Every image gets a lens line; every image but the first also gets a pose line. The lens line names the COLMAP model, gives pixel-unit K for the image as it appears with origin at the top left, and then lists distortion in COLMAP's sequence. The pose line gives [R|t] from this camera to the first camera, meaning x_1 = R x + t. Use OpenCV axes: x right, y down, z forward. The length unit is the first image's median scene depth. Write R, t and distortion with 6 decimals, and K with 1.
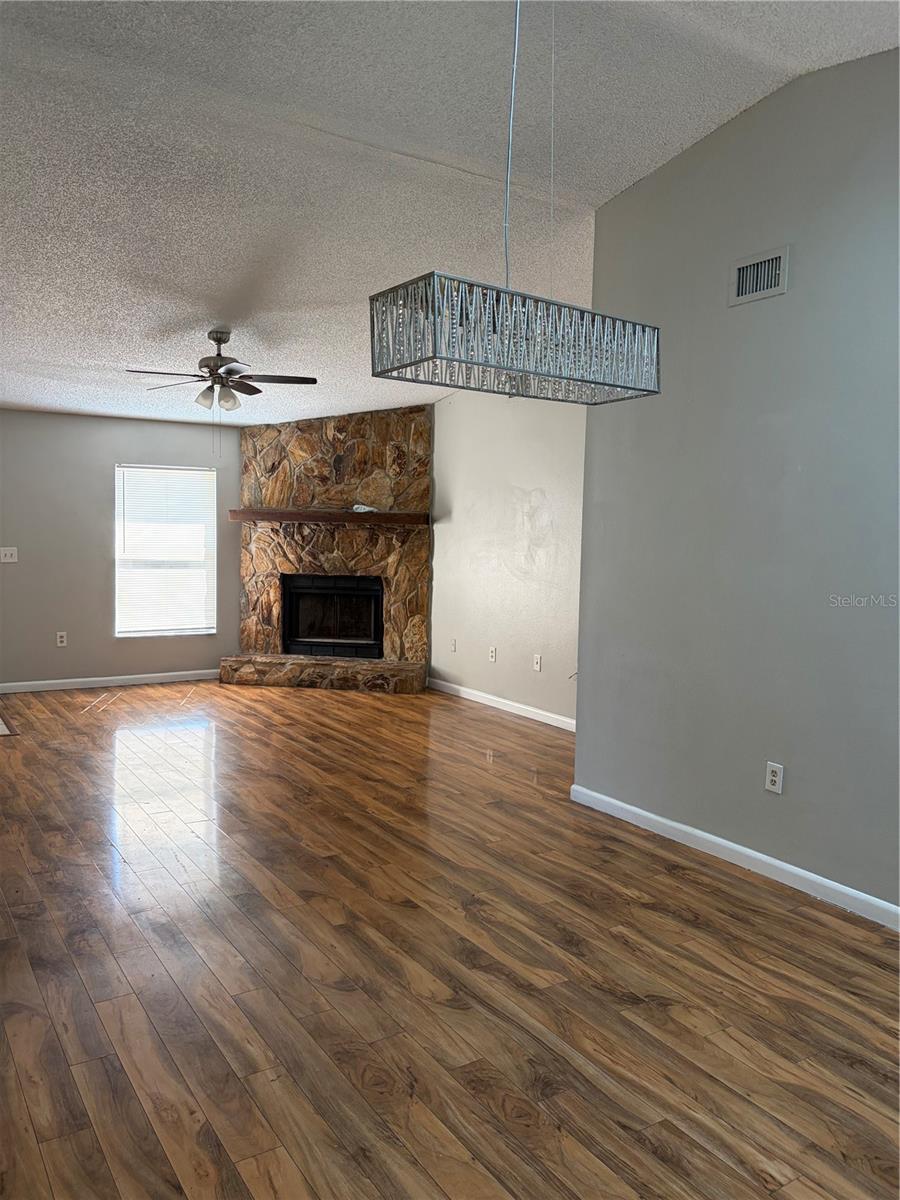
lens RADIAL K [[924.1, 0, 481.1], [0, 924.1, 619.2], [0, 0, 1]] dist [0.047022, -0.043551]
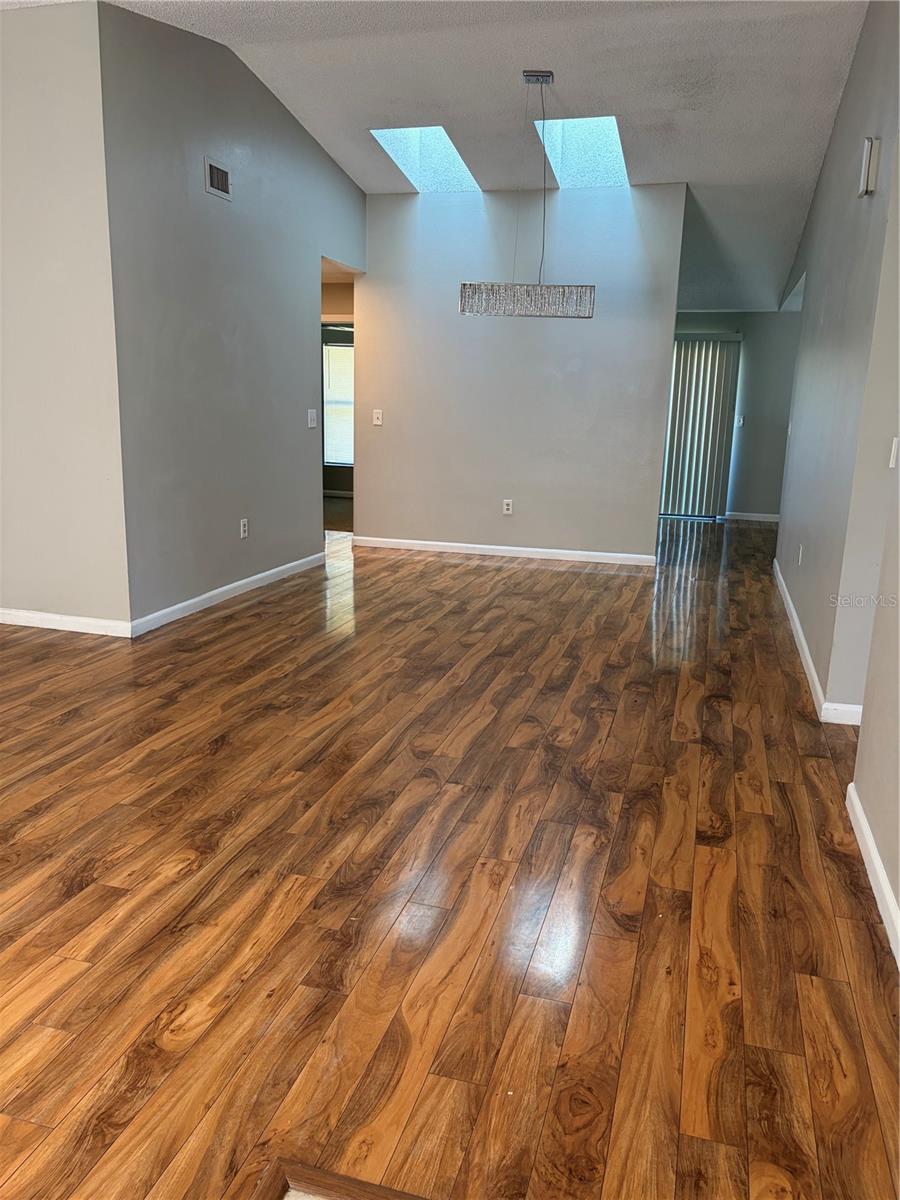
lens RADIAL K [[924.1, 0, 450.1], [0, 924.1, 597.1], [0, 0, 1]] dist [0.047022, -0.043551]
pose [[-0.647120, -0.198918, 0.735980, -0.806393], [0.036559, 0.956155, 0.290571, -0.117584], [-0.761511, 0.214941, -0.611475, 1.279290]]
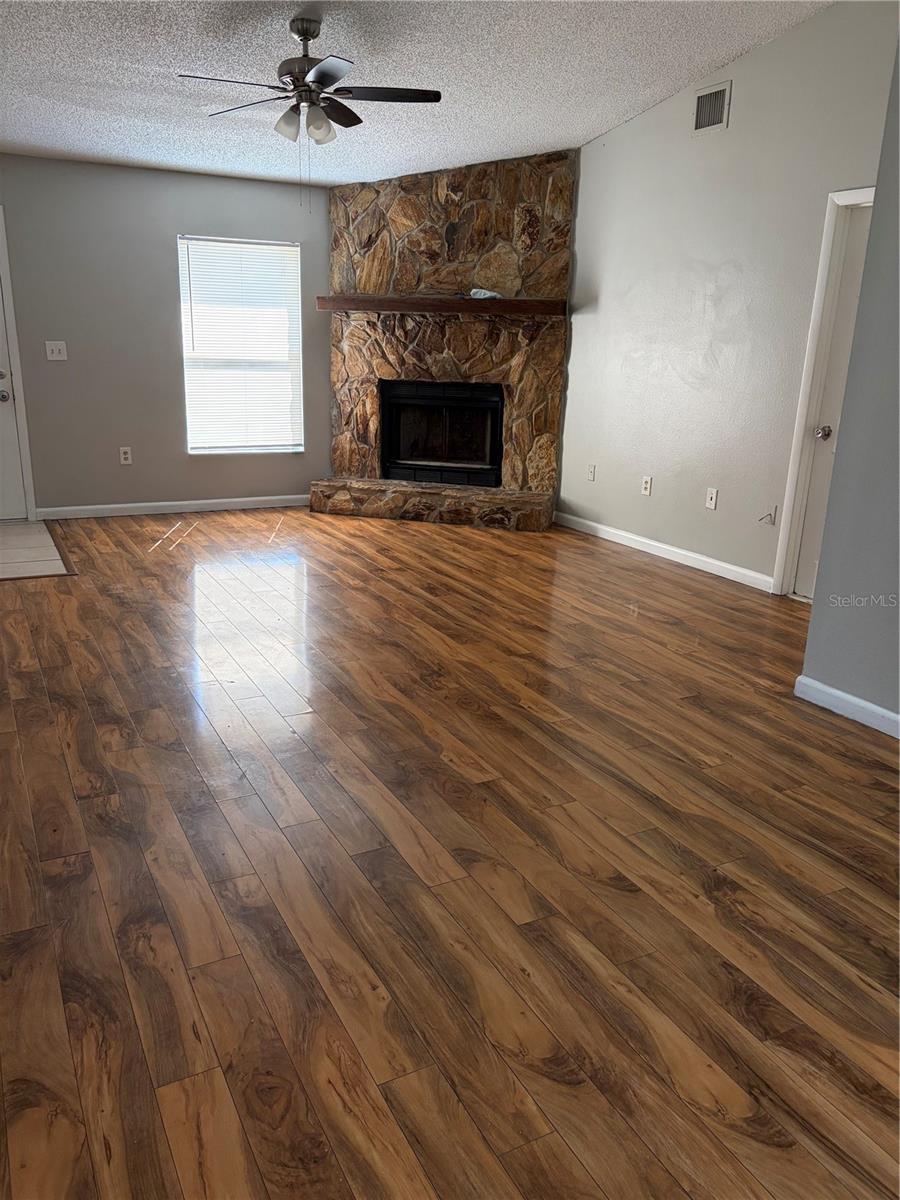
lens RADIAL K [[924.1, 0, 475.5], [0, 924.1, 616.6], [0, 0, 1]] dist [0.047022, -0.043551]
pose [[0.996066, 0.031383, -0.082872, -0.090452], [-0.014960, 0.981319, 0.191806, -0.002477], [0.087344, -0.189812, 0.977928, 0.261541]]
